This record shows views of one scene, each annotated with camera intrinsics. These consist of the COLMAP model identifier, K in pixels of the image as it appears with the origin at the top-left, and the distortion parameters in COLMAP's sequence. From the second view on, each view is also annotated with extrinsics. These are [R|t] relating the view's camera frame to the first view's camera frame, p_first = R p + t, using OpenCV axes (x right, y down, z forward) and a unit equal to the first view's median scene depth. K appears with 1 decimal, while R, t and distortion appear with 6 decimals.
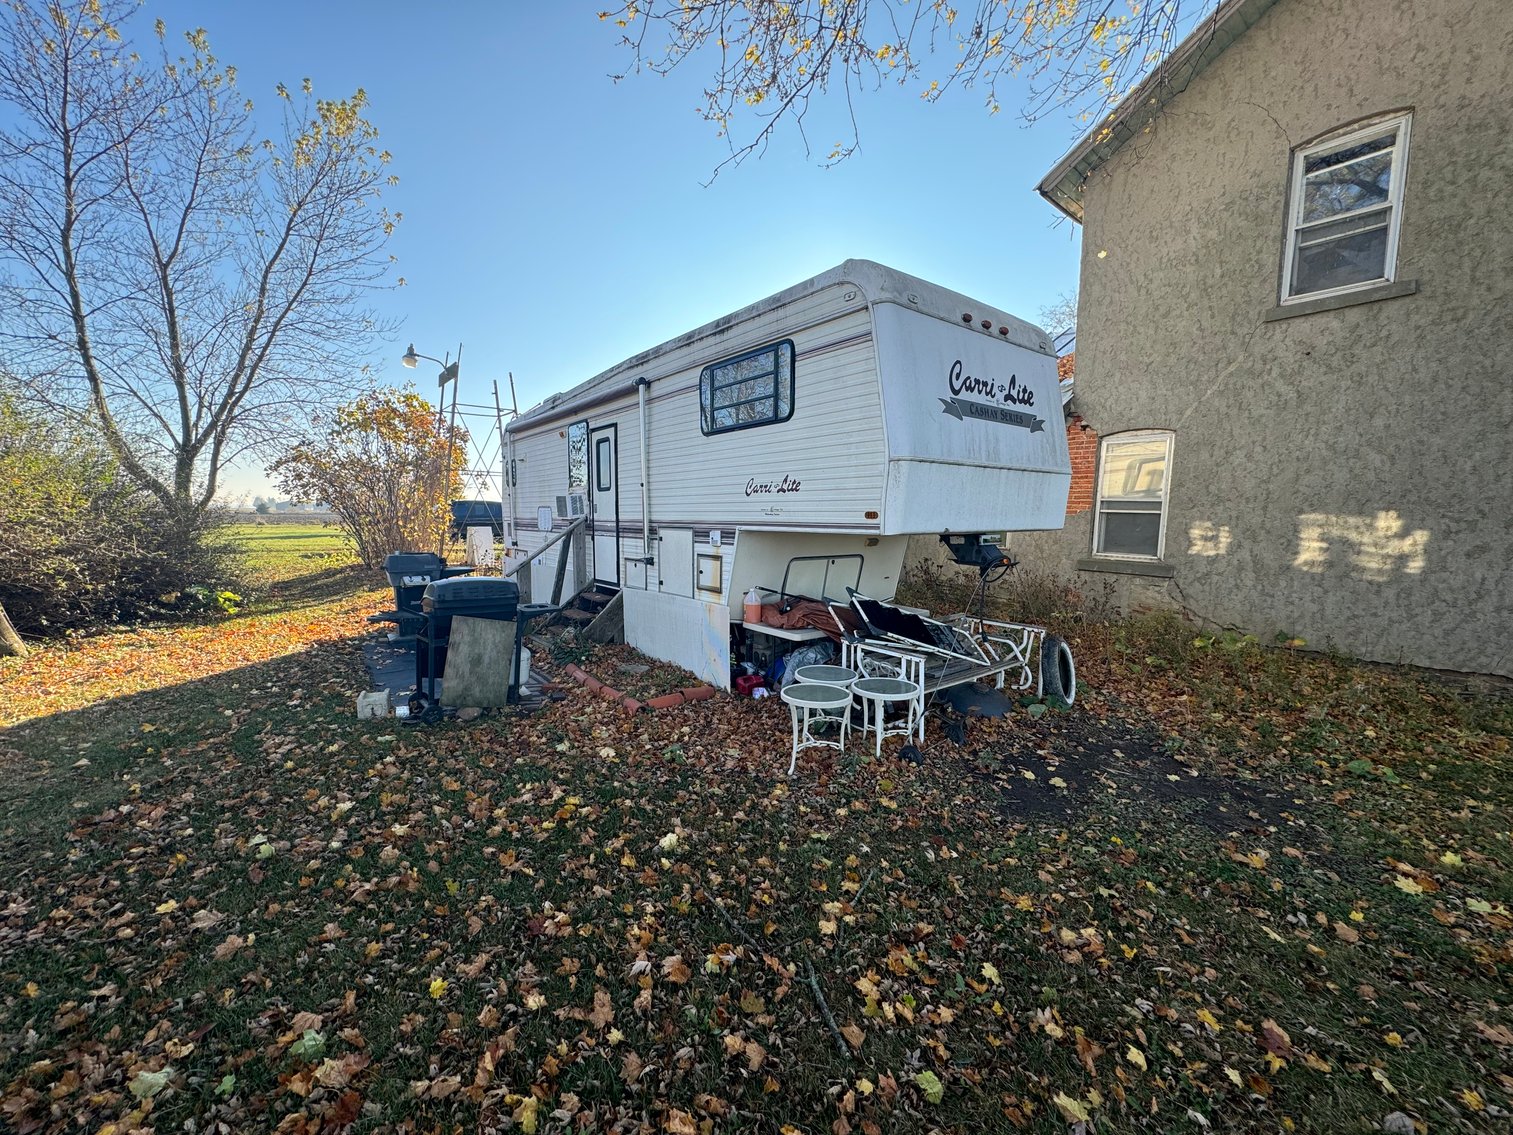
lens RADIAL K [[606.5, 0, 752.0], [0, 606.5, 578.5], [0, 0, 1]] dist [-0.000515, -0.000445]
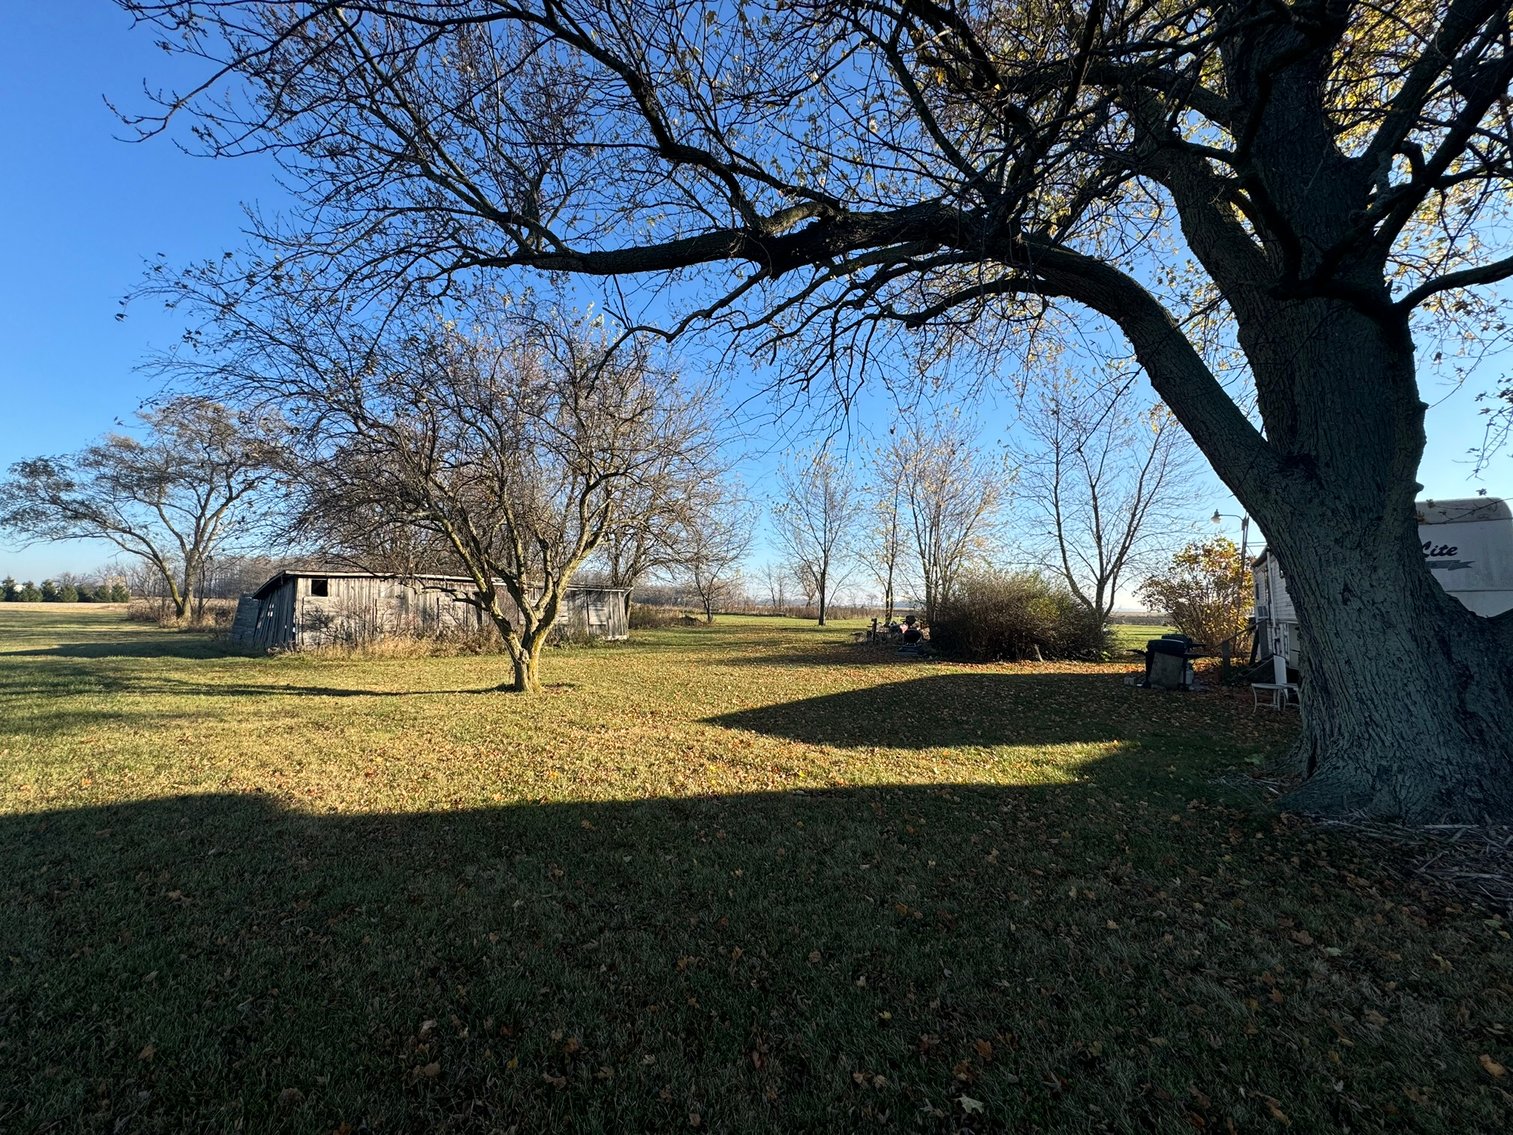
lens RADIAL K [[606.5, 0, 752.4], [0, 606.5, 571.3], [0, 0, 1]] dist [-0.000515, -0.000445]
pose [[0.298730, -0.082490, -0.950766, 0.562482], [-0.092080, 0.989118, -0.114749, 0.072670], [0.949885, 0.121826, 0.287883, -0.602552]]
